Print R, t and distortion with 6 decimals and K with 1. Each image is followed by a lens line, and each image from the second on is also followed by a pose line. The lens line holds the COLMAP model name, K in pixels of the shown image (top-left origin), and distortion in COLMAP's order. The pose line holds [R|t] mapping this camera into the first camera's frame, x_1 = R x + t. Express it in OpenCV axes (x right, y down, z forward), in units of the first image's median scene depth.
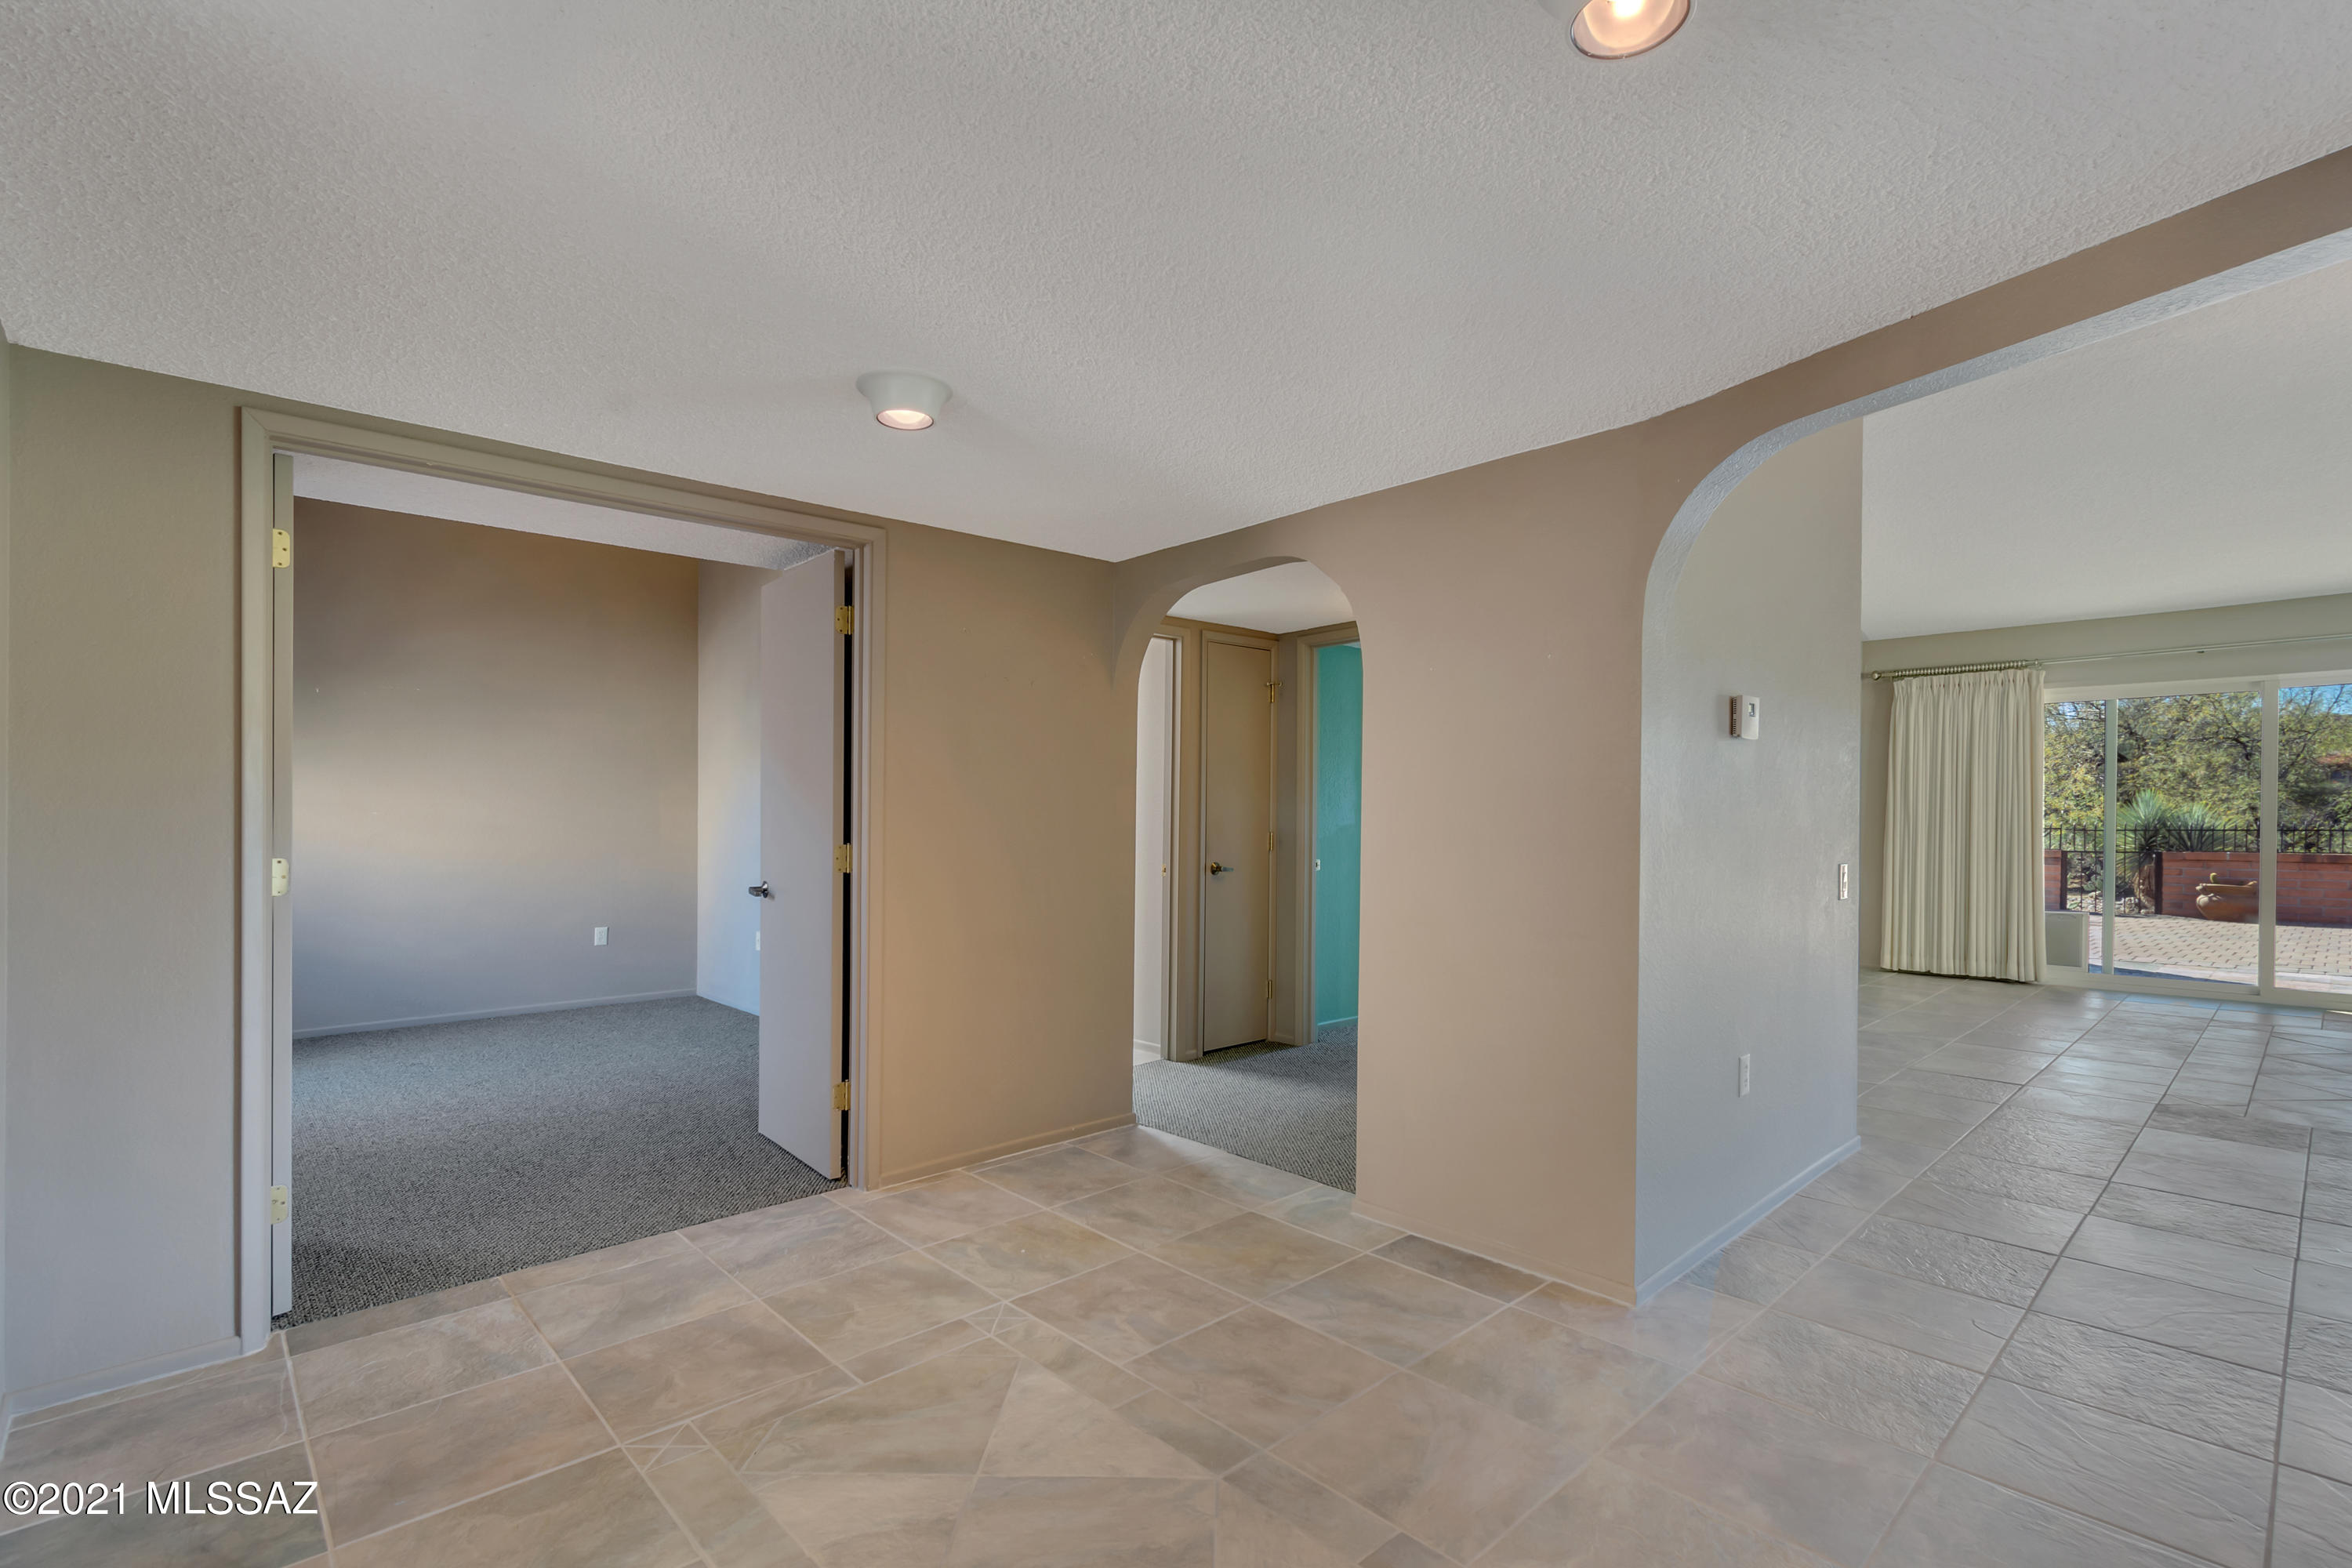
lens RADIAL K [[1075.8, 0, 1179.5], [0, 1075.8, 823.8], [0, 0, 1]] dist [0.002336, -0.000975]
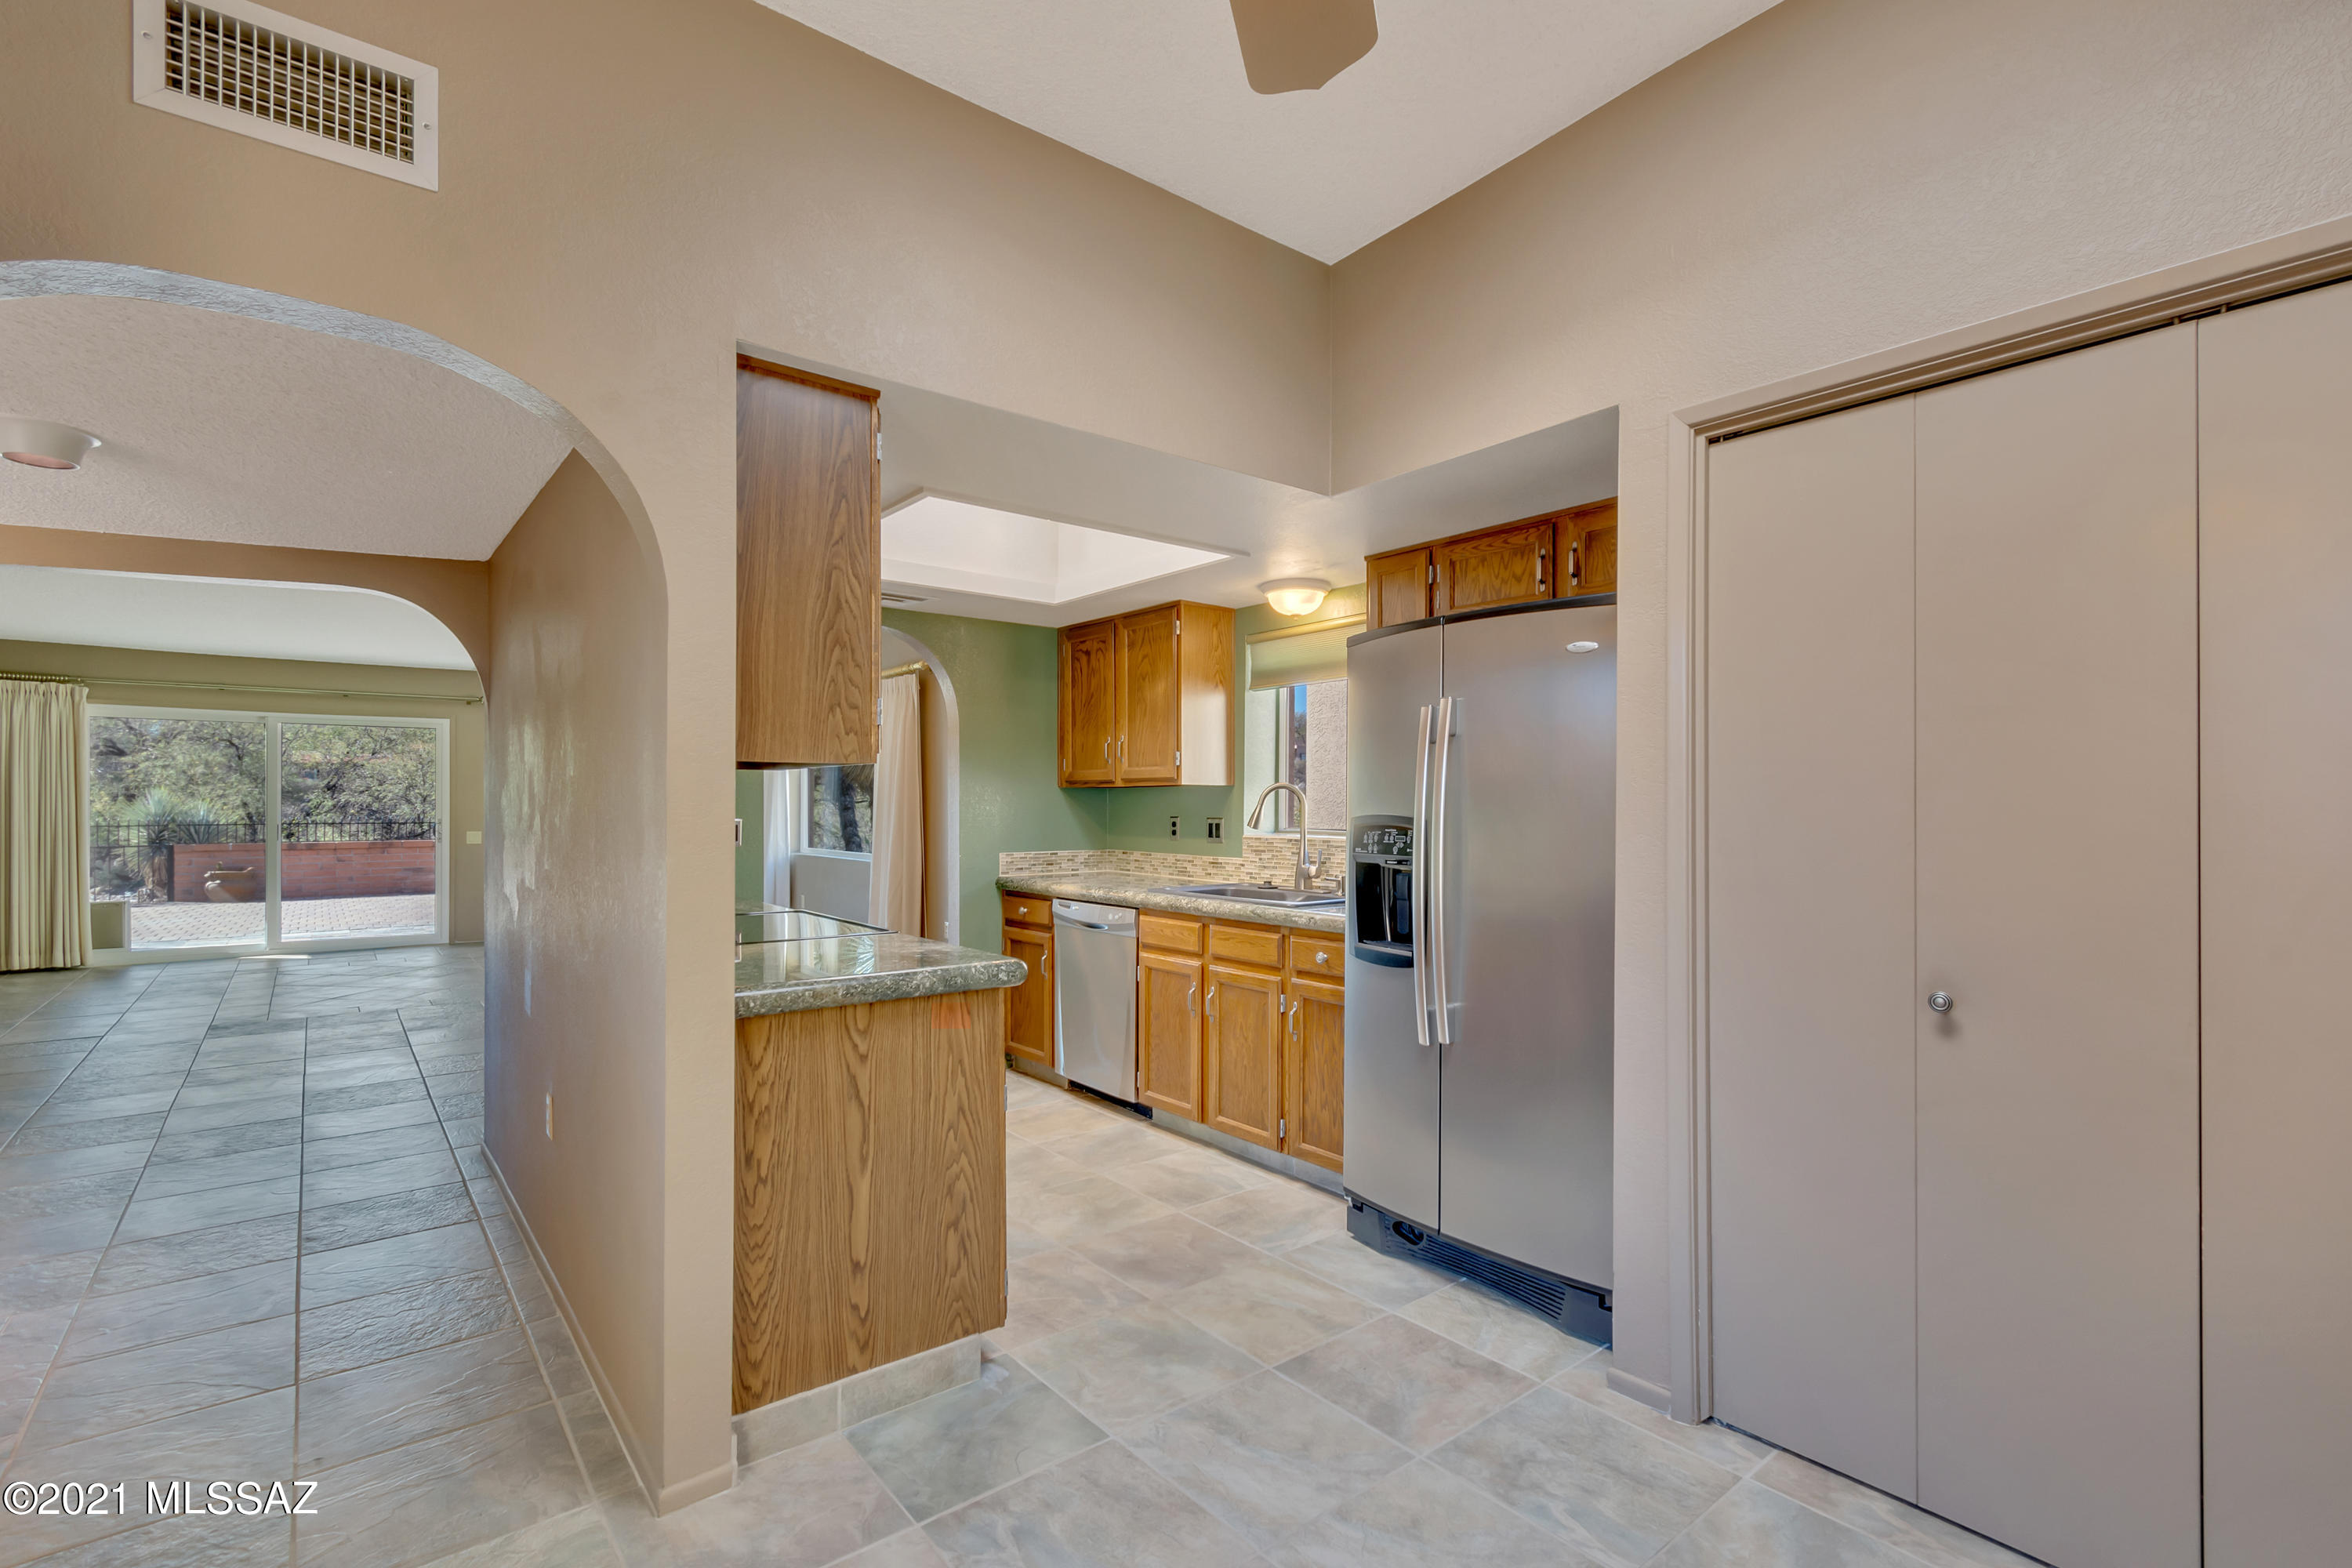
lens RADIAL K [[1075.8, 0, 1182.1], [0, 1075.8, 818.3], [0, 0, 1]] dist [0.002336, -0.000975]
pose [[0.067453, -0.007131, 0.997697, -0.239339], [0.004277, 0.999967, 0.006858, -0.008781], [-0.997713, 0.003805, 0.067481, -0.213044]]
